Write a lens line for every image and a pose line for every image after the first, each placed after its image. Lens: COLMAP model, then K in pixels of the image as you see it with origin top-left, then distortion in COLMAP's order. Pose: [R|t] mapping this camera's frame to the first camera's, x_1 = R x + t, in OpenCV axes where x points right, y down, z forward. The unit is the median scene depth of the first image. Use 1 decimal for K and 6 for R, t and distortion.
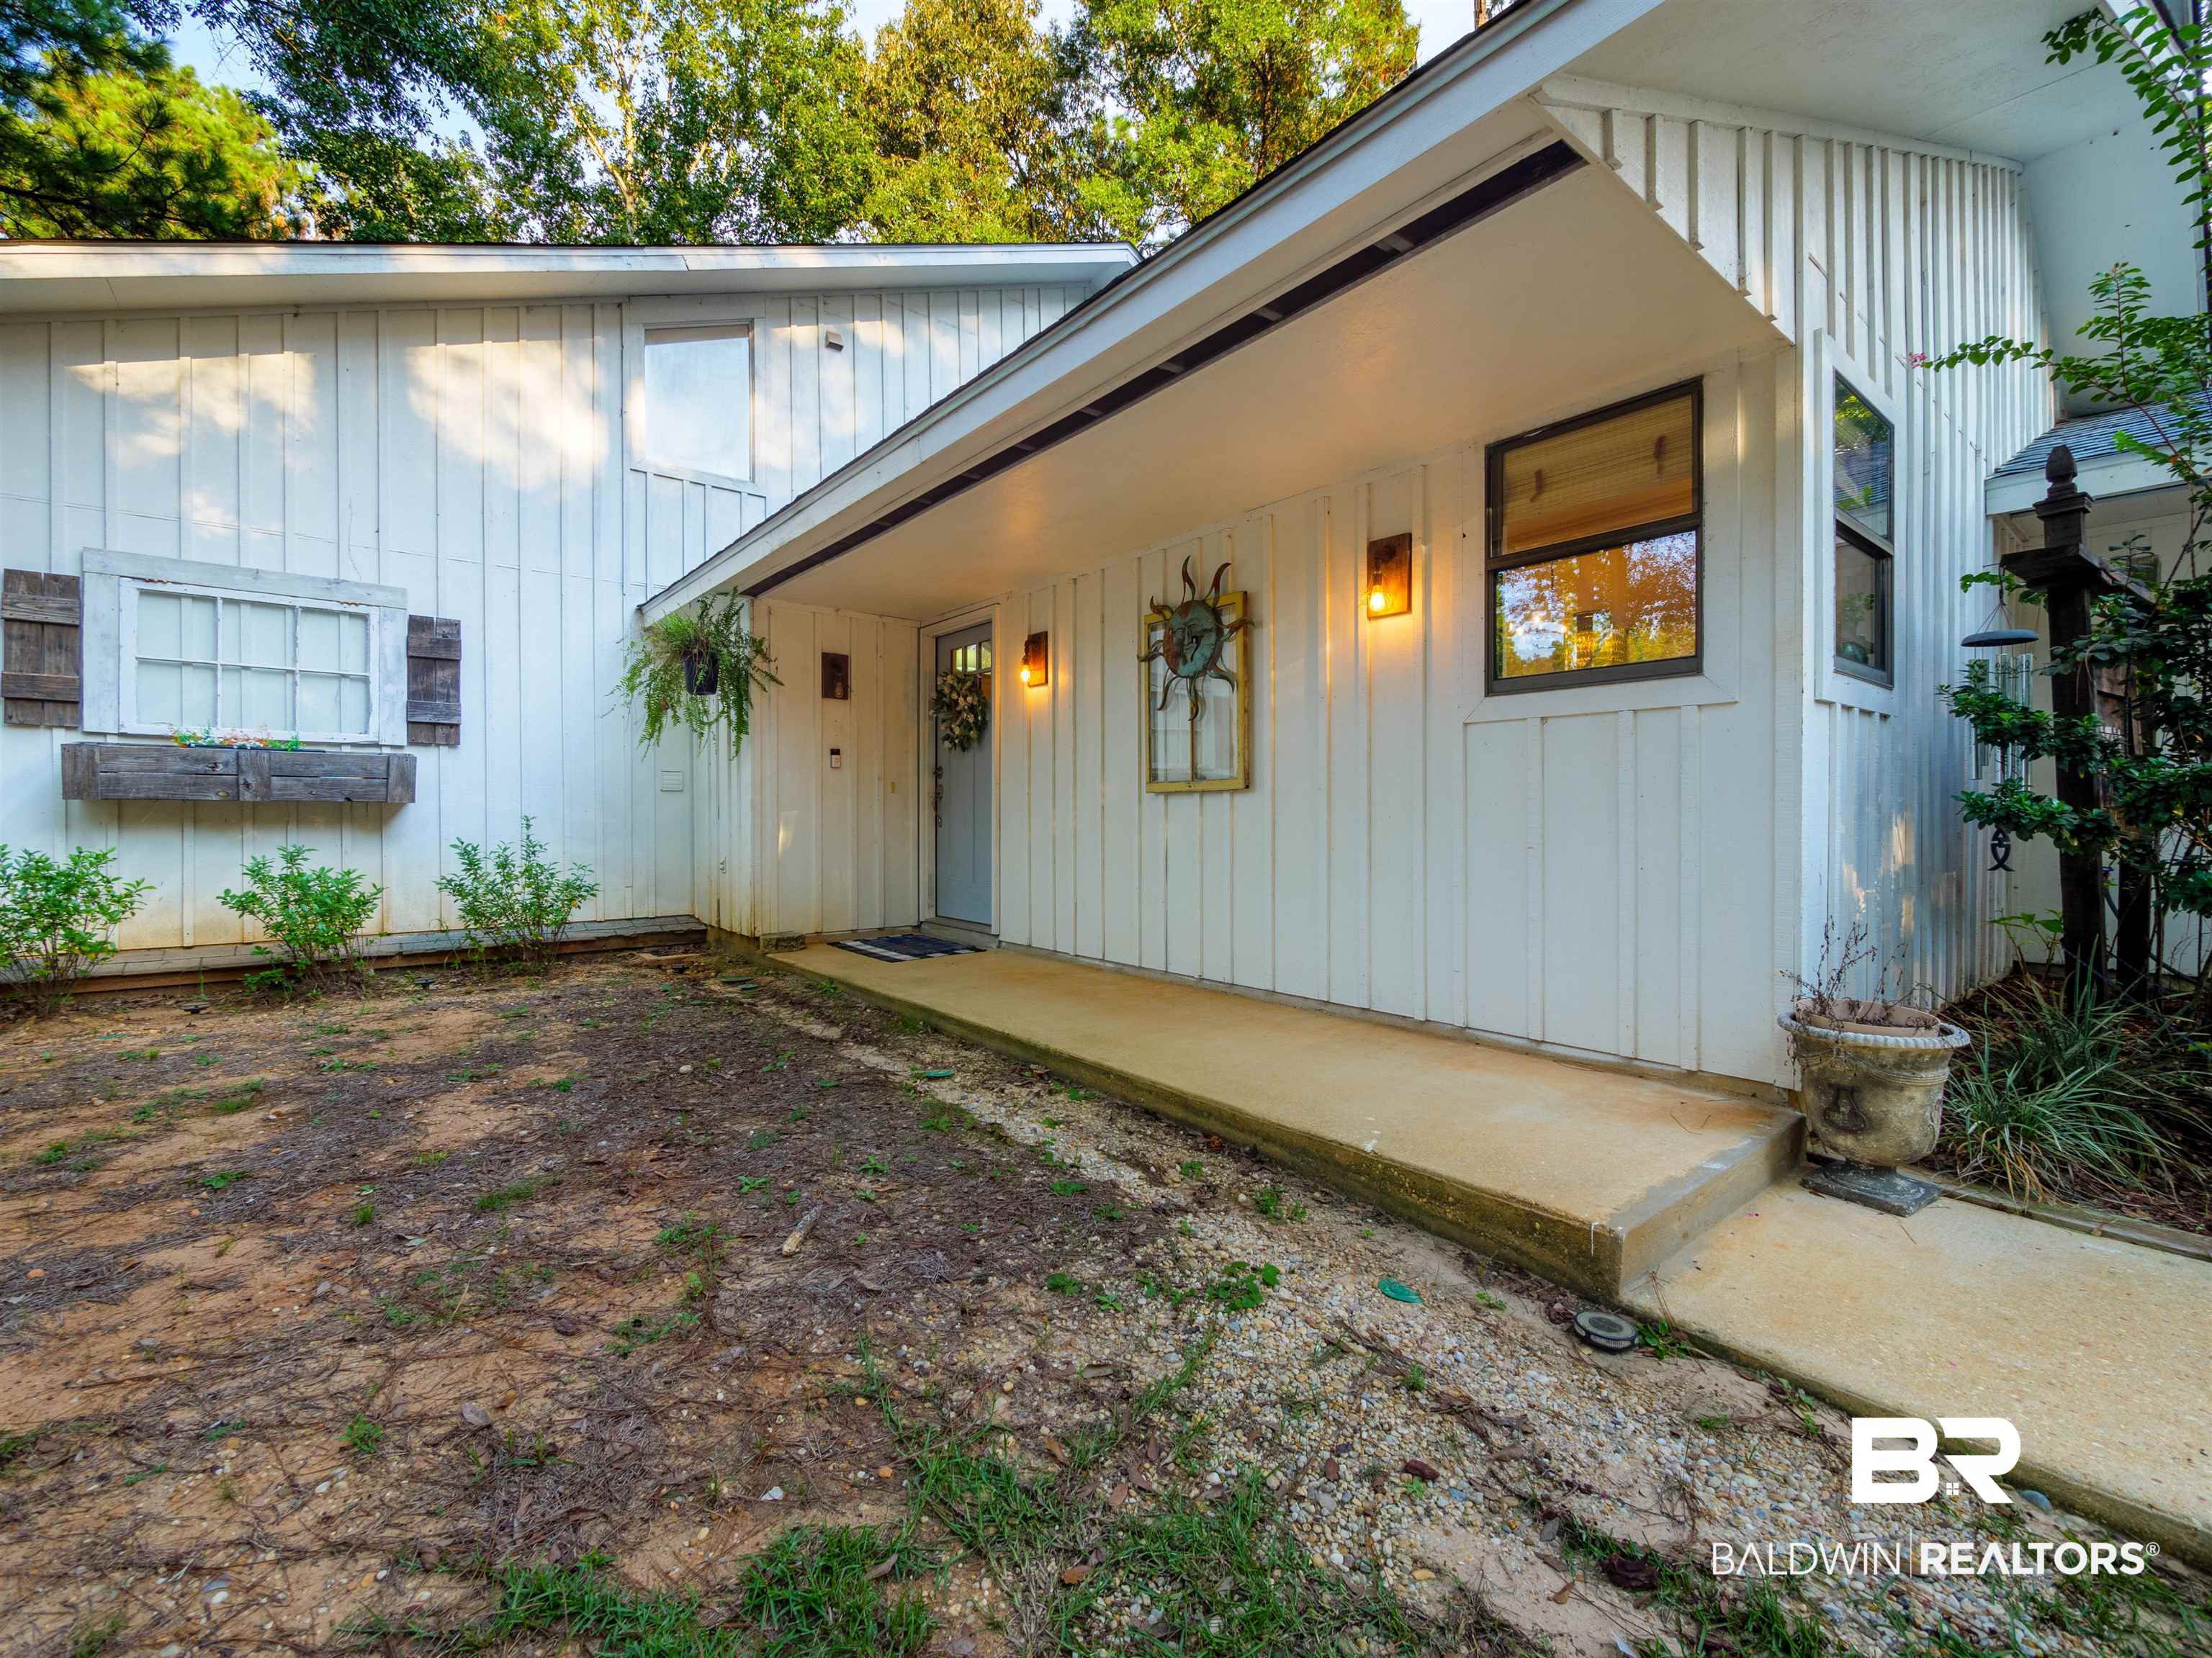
lens RADIAL K [[908.2, 0, 1105.3], [0, 908.2, 803.8], [0, 0, 1]] dist [-0.003026, -0.000251]
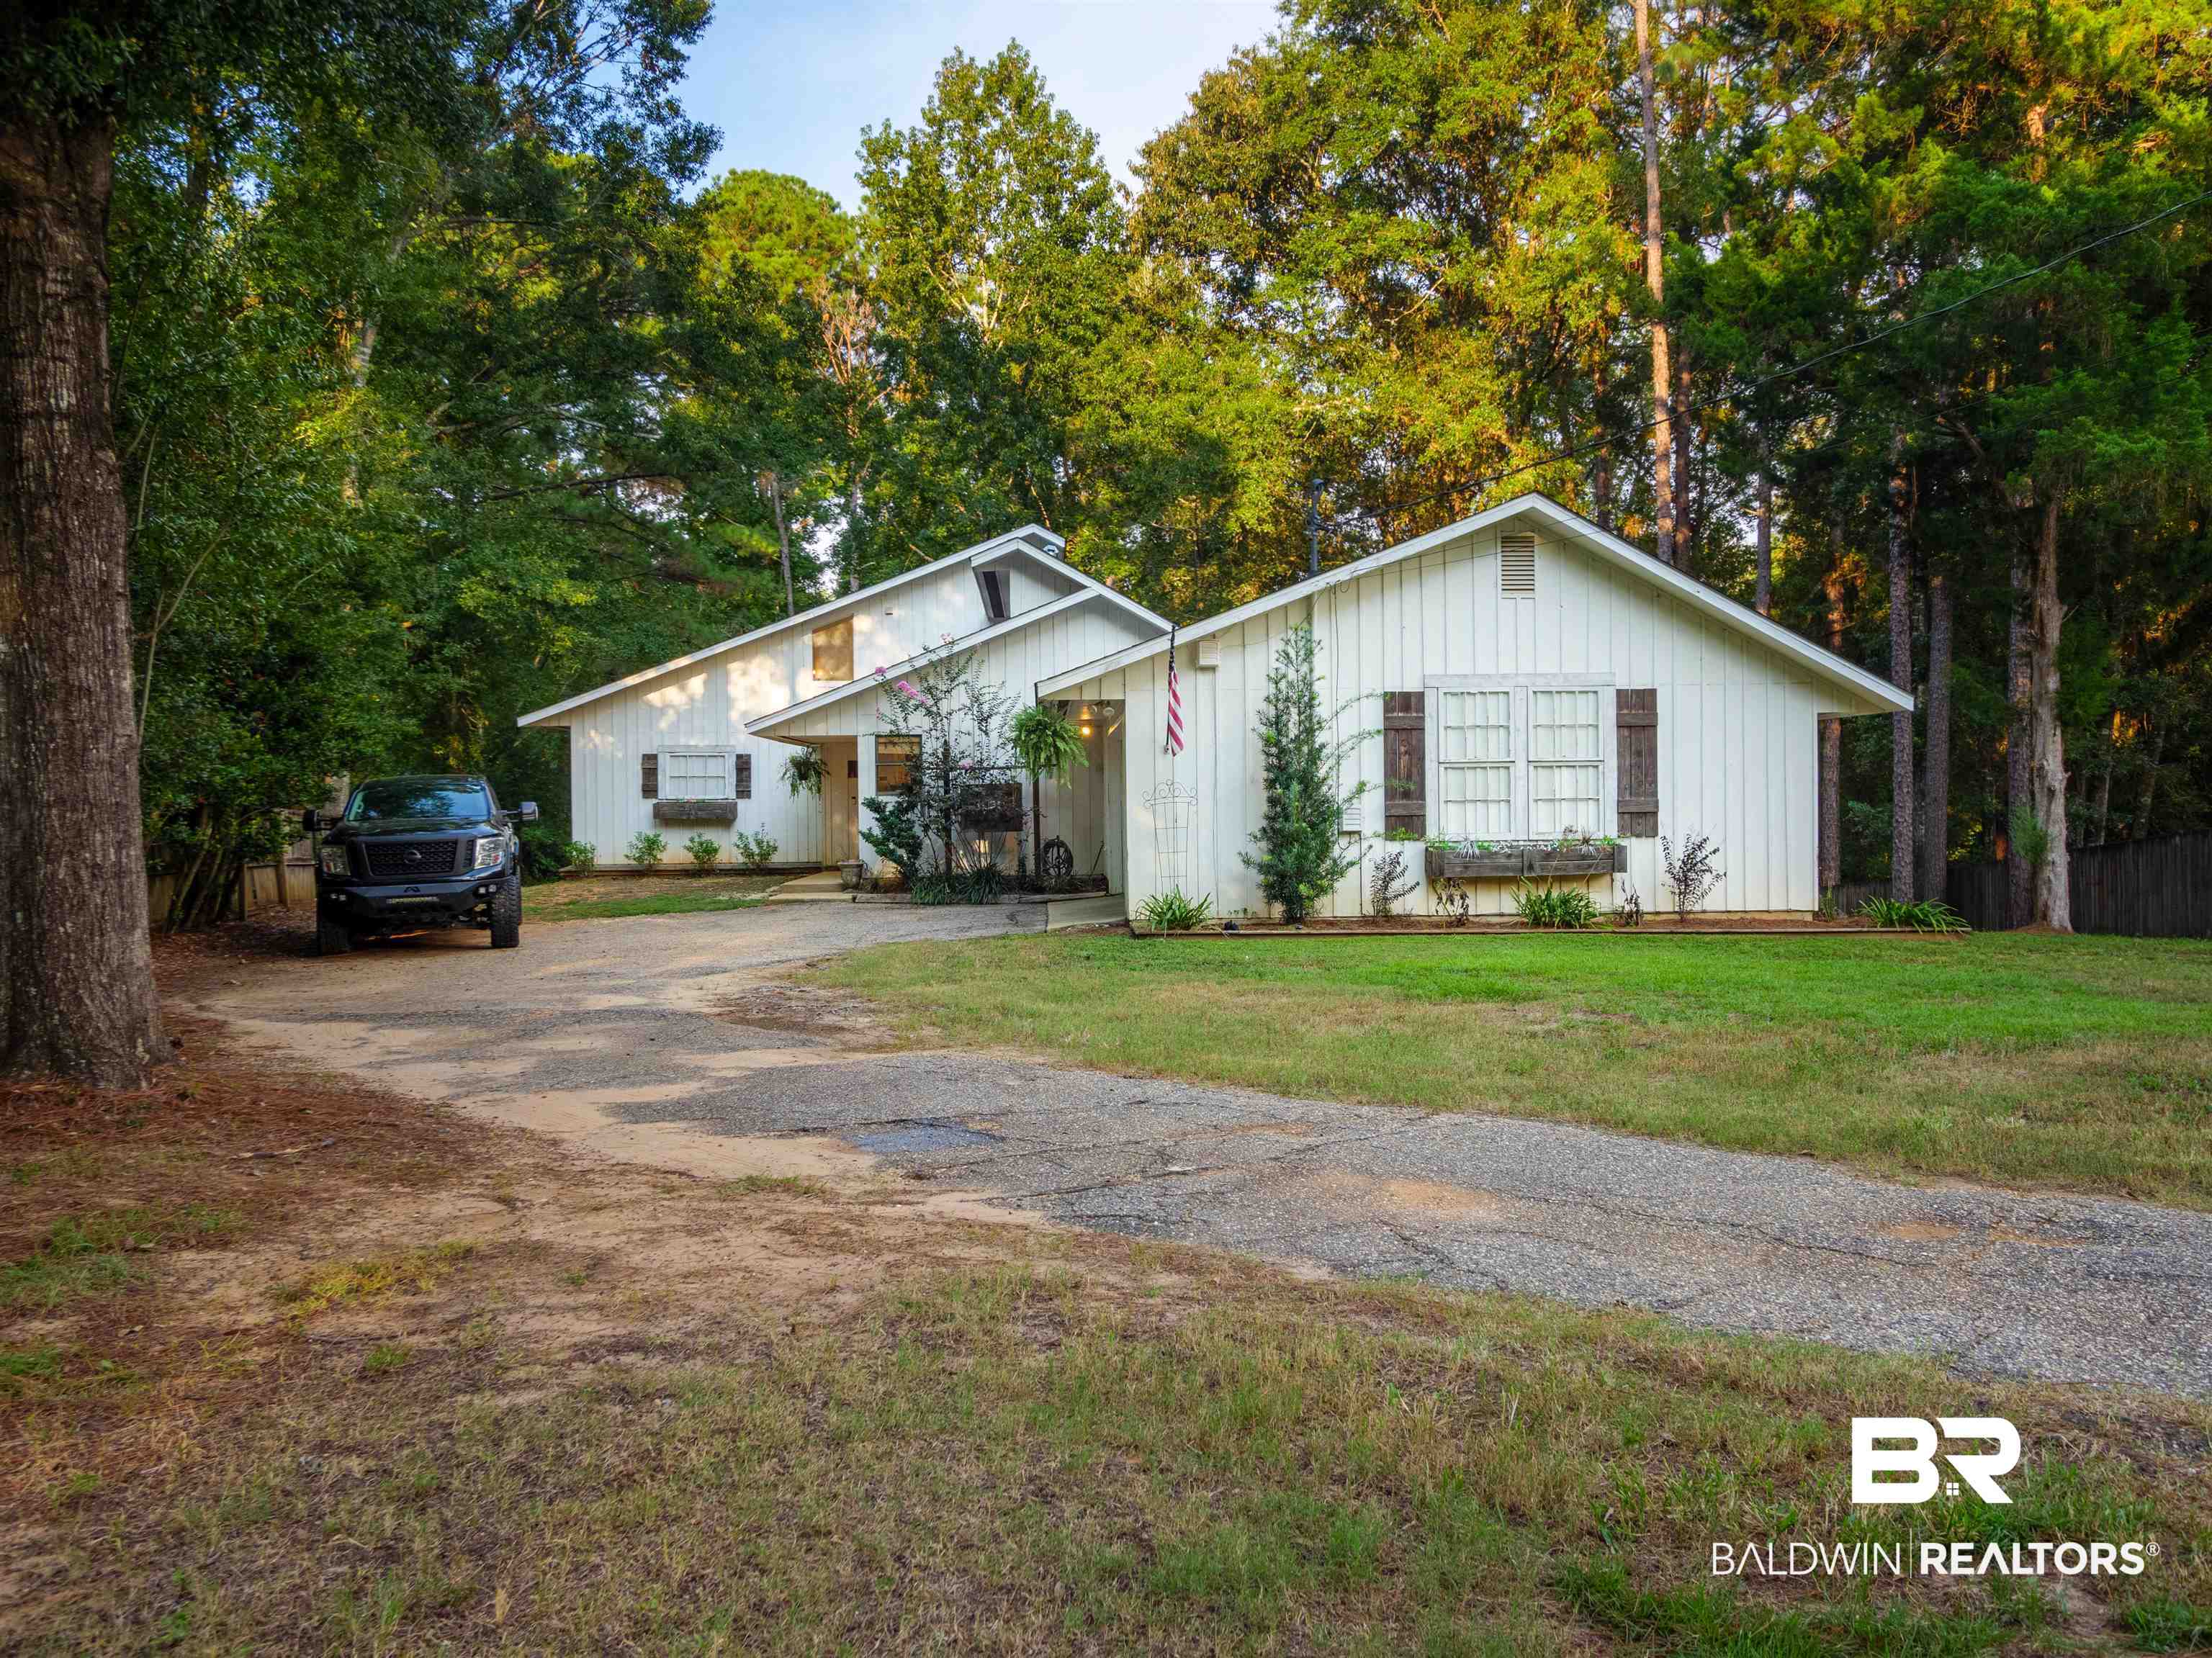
lens RADIAL K [[1807.6, 0, 1106.0], [0, 1807.6, 829.0], [0, 0, 1]] dist [-0.005007, 0.091361]
pose [[0.784749, -0.007307, -0.619771, 4.021250], [0.010519, 0.999943, 0.001531, 0.035606], [0.619724, -0.007721, 0.784782, -3.006282]]
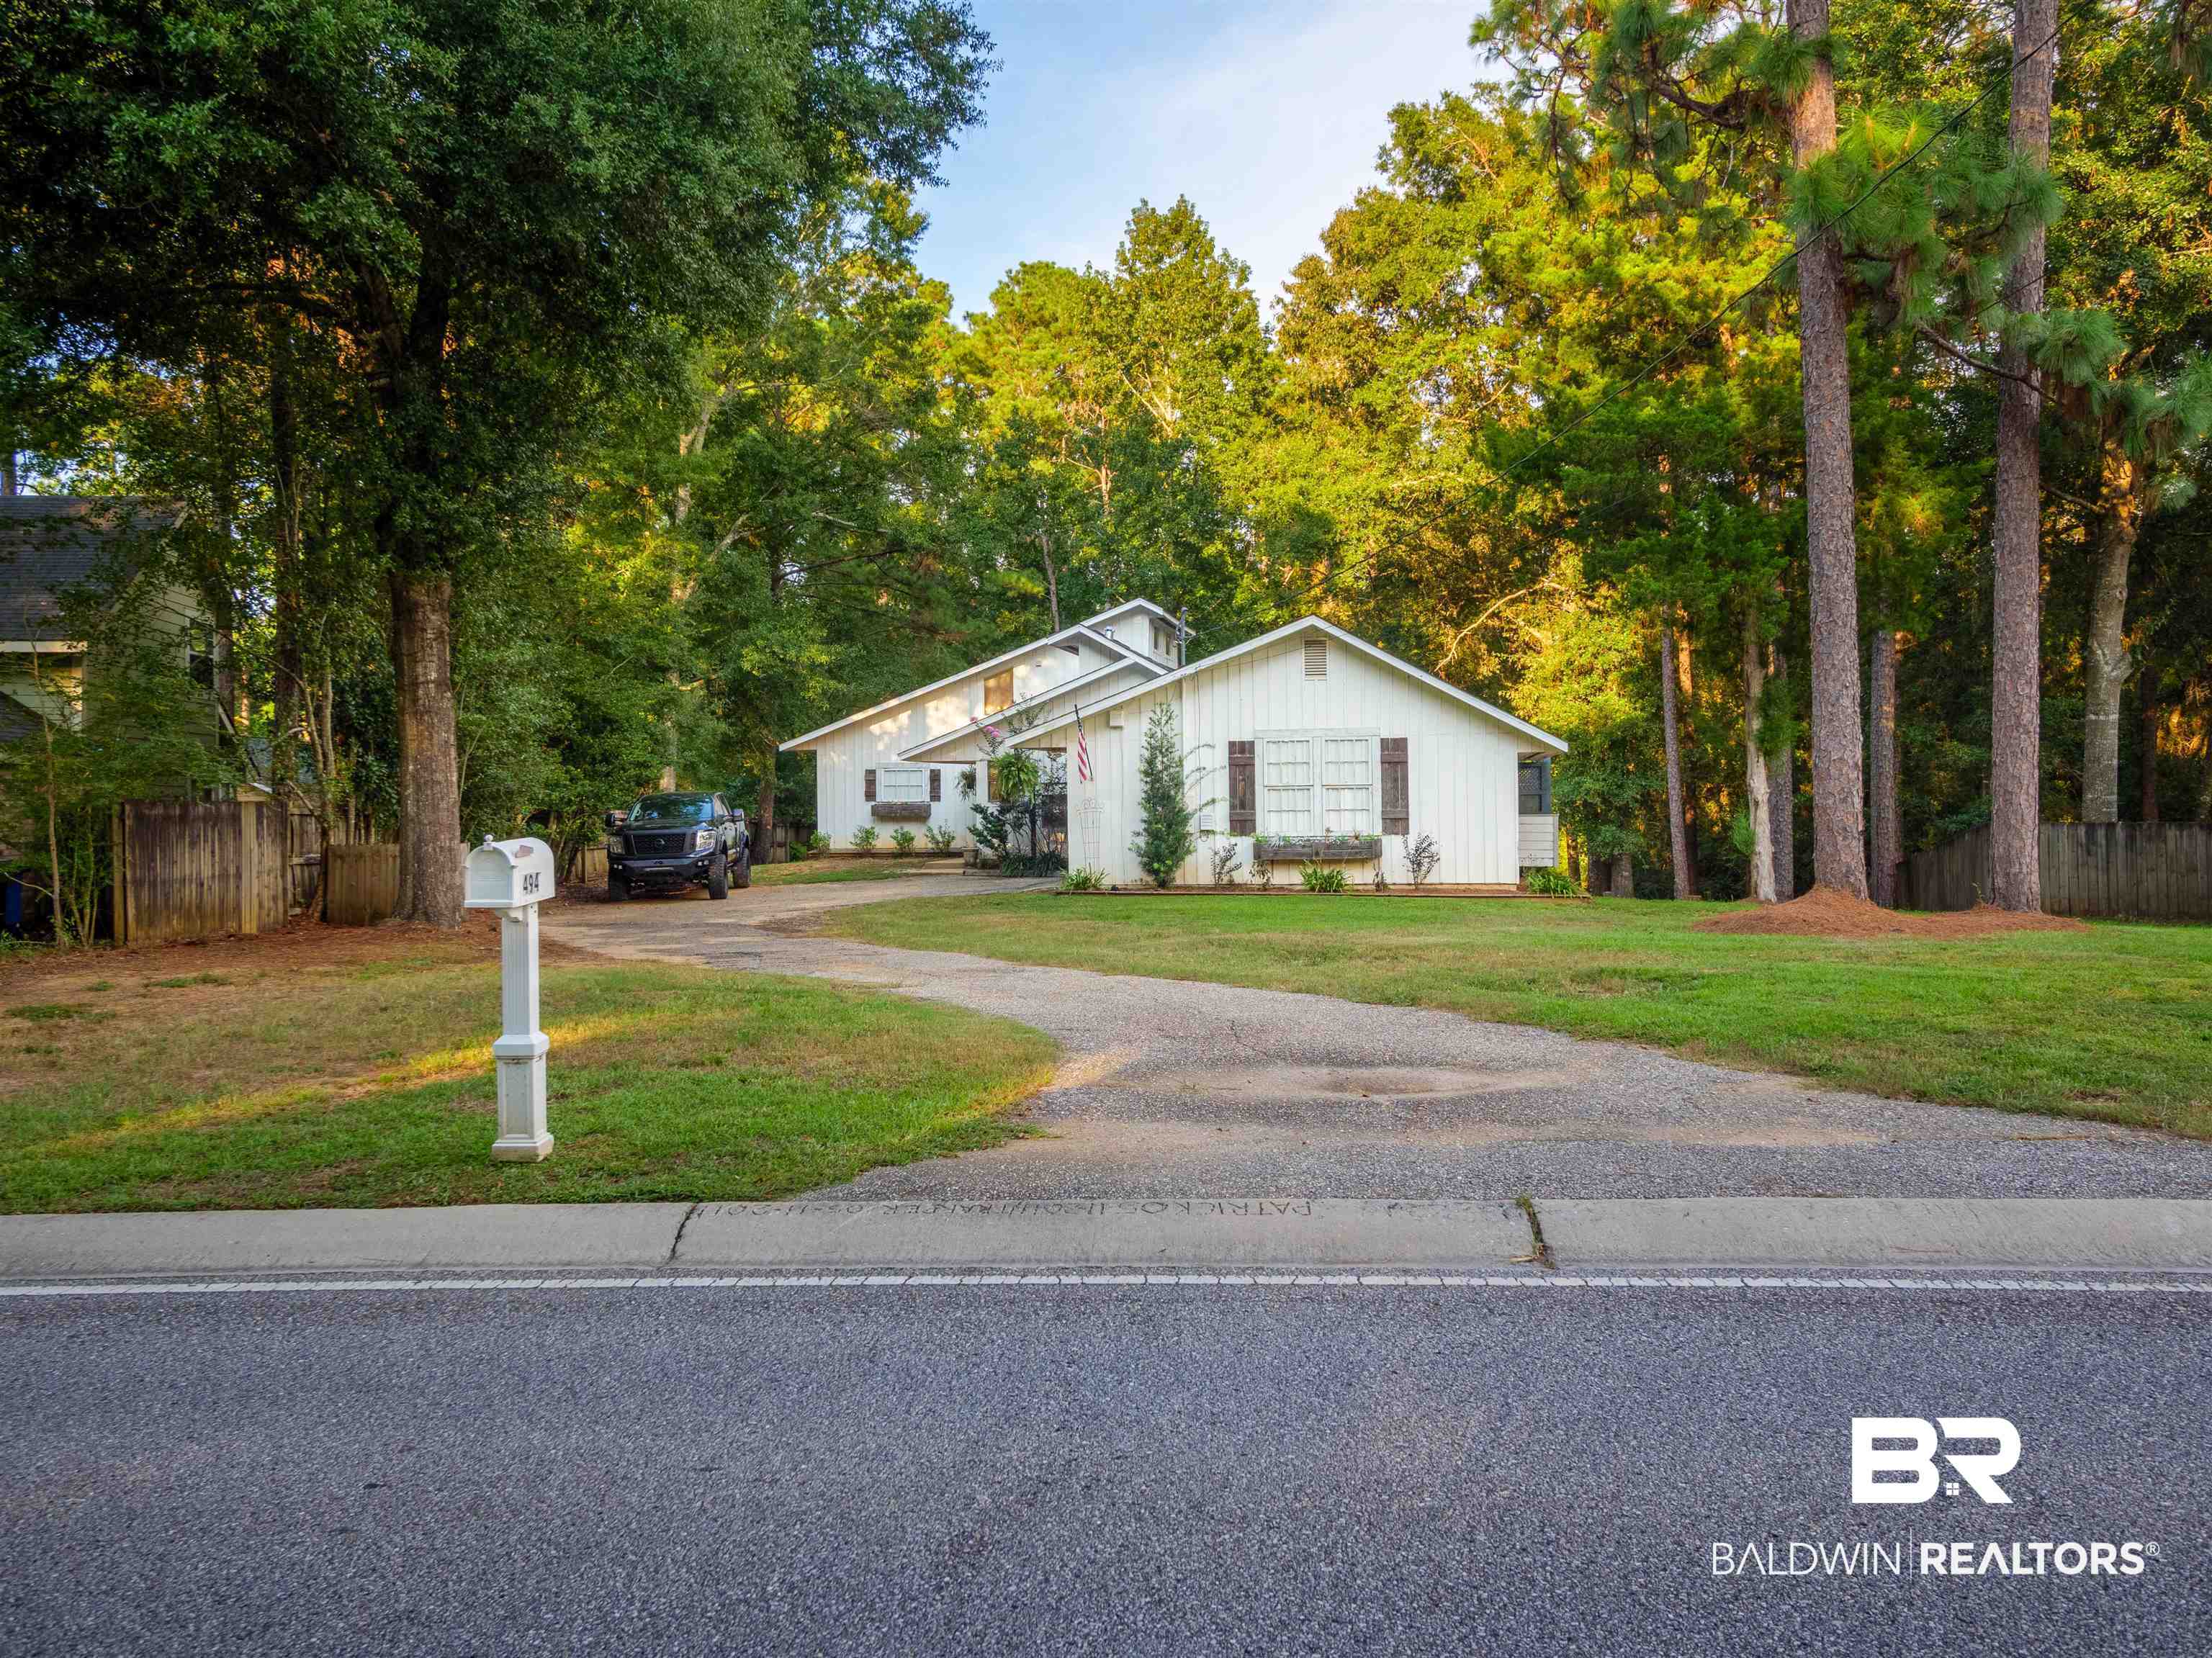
lens RADIAL K [[1807.6, 0, 1106.0], [0, 1807.6, 829.0], [0, 0, 1]] dist [-0.005007, 0.091361]
pose [[0.633208, -0.000153, -0.773982, 6.356303], [0.008466, 0.999942, 0.006728, 0.006834], [0.773936, -0.010813, 0.633172, -3.711391]]
